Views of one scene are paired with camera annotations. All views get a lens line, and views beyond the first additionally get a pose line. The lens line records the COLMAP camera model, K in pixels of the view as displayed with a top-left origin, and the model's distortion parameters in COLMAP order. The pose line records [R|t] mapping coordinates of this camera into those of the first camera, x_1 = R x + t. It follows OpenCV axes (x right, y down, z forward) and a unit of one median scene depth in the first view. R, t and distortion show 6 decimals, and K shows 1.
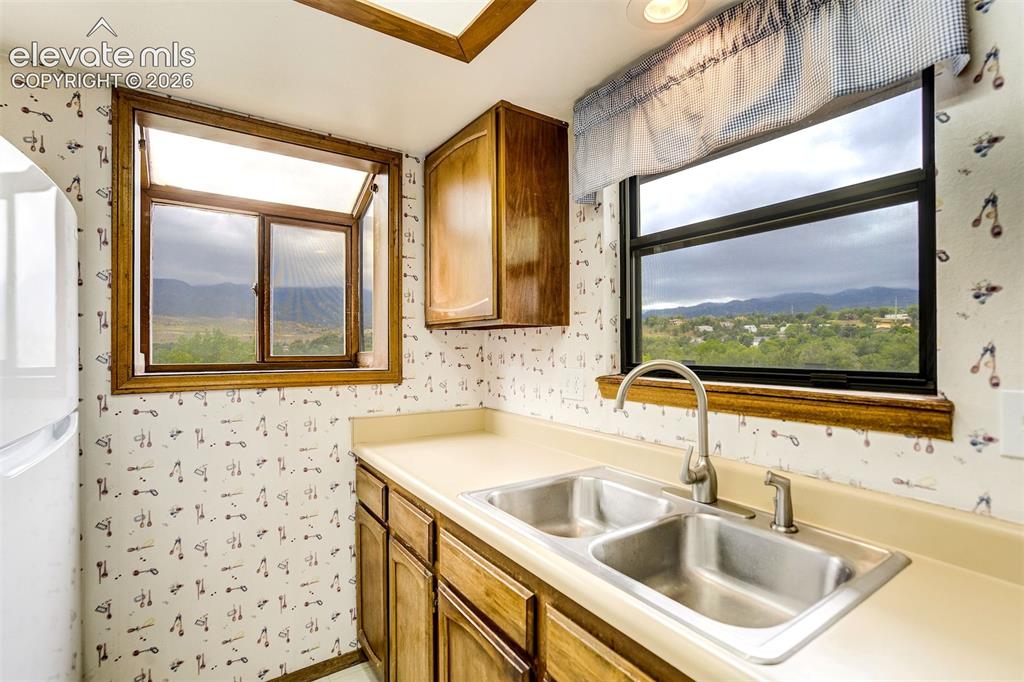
lens RADIAL K [[472.2, 0, 509.1], [0, 472.2, 344.5], [0, 0, 1]] dist [-0.028196, 0.003819]
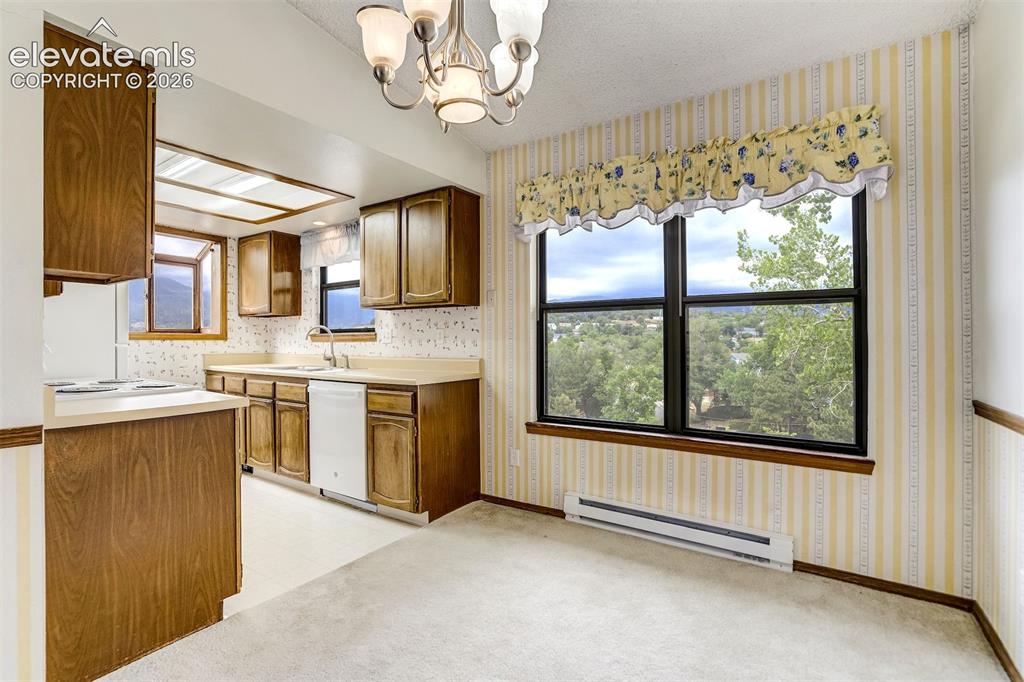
lens RADIAL K [[472.2, 0, 491.0], [0, 472.2, 340.3], [0, 0, 1]] dist [-0.028196, 0.003819]
pose [[0.939829, 0.000910, 0.341645, 0.202072], [-0.000491, 0.999999, -0.001315, 0.088587], [-0.341646, 0.001068, 0.939828, -1.600166]]
